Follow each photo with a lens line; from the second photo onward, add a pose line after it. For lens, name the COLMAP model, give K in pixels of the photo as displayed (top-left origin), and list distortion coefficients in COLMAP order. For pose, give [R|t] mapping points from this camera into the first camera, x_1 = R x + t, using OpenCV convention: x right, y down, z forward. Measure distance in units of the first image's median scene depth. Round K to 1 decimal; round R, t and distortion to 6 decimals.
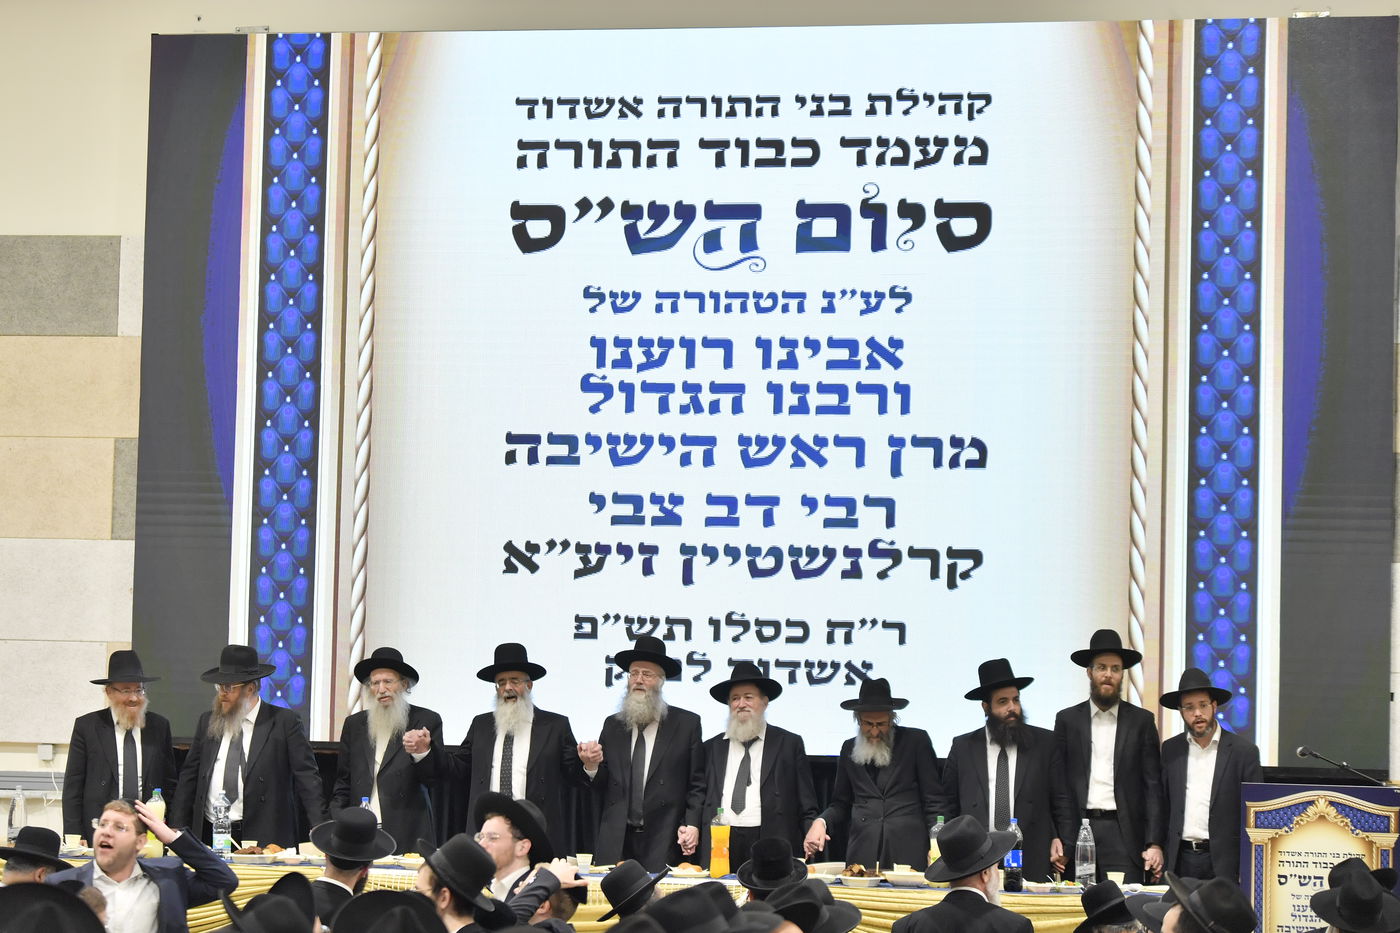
lens RADIAL K [[3698.2, 0, 700.0], [0, 3698.2, 466.5], [0, 0, 1]] dist [0.018319, 0.697410]
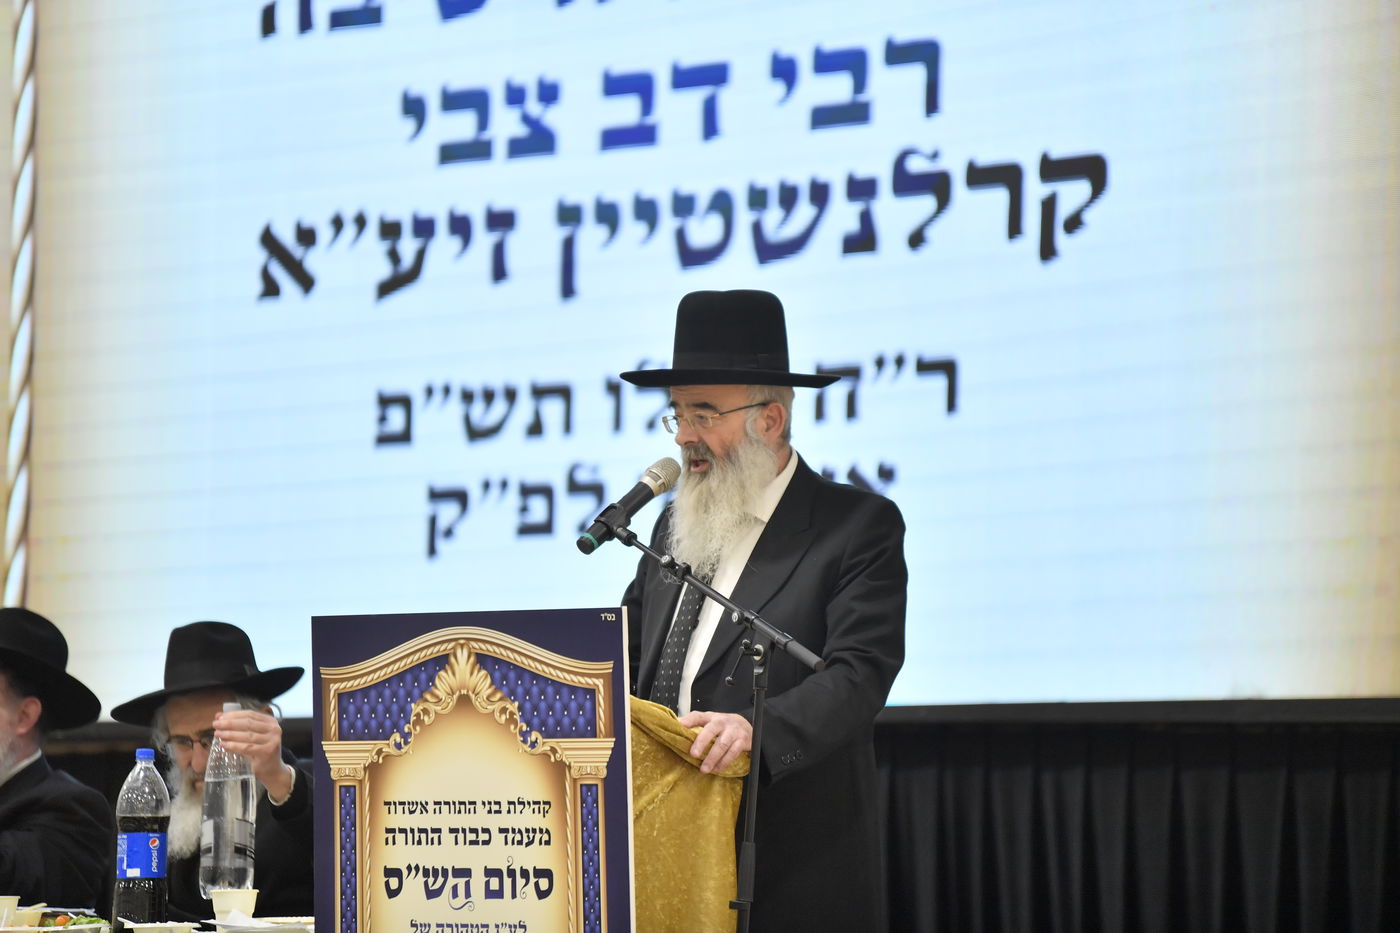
lens RADIAL K [[7410.6, 0, 724.2], [0, 7410.6, 472.0], [0, 0, 1]] dist [2.225039, 4.069284]
pose [[0.830898, -0.046055, -0.554516, 0.465657], [0.037814, 0.998939, -0.026305, 0.073555], [0.555139, 0.000888, 0.831757, 0.333956]]
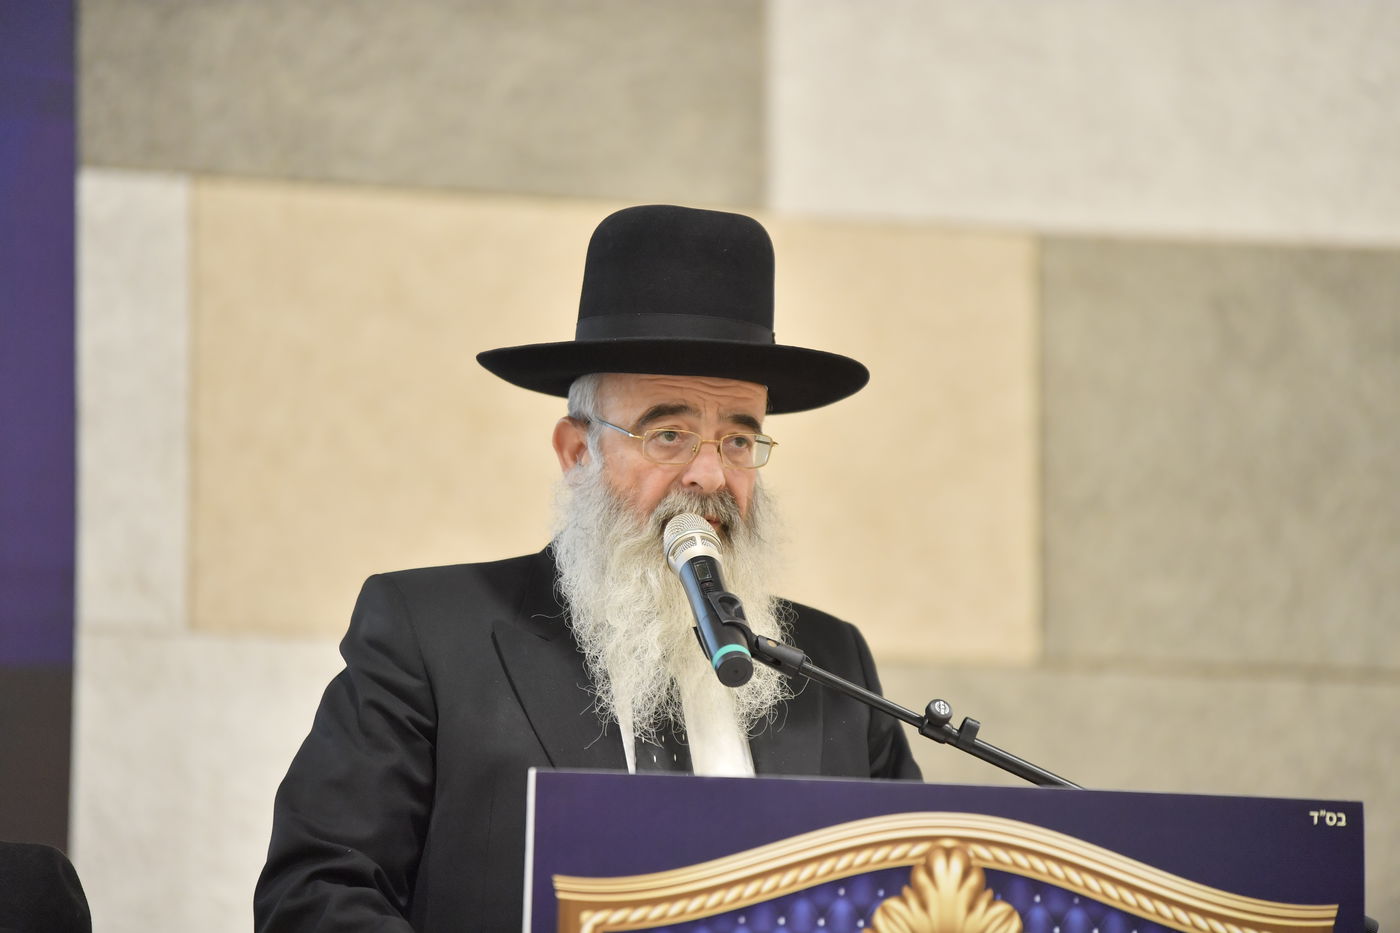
lens RADIAL K [[7410.6, 0, 724.2], [0, 7410.6, 472.0], [0, 0, 1]] dist [2.225039, 4.069284]
pose [[0.856341, 0.041132, 0.514770, -0.023948], [-0.007459, 0.997704, -0.067312, 0.075987], [-0.516357, 0.053802, 0.854682, 0.550885]]
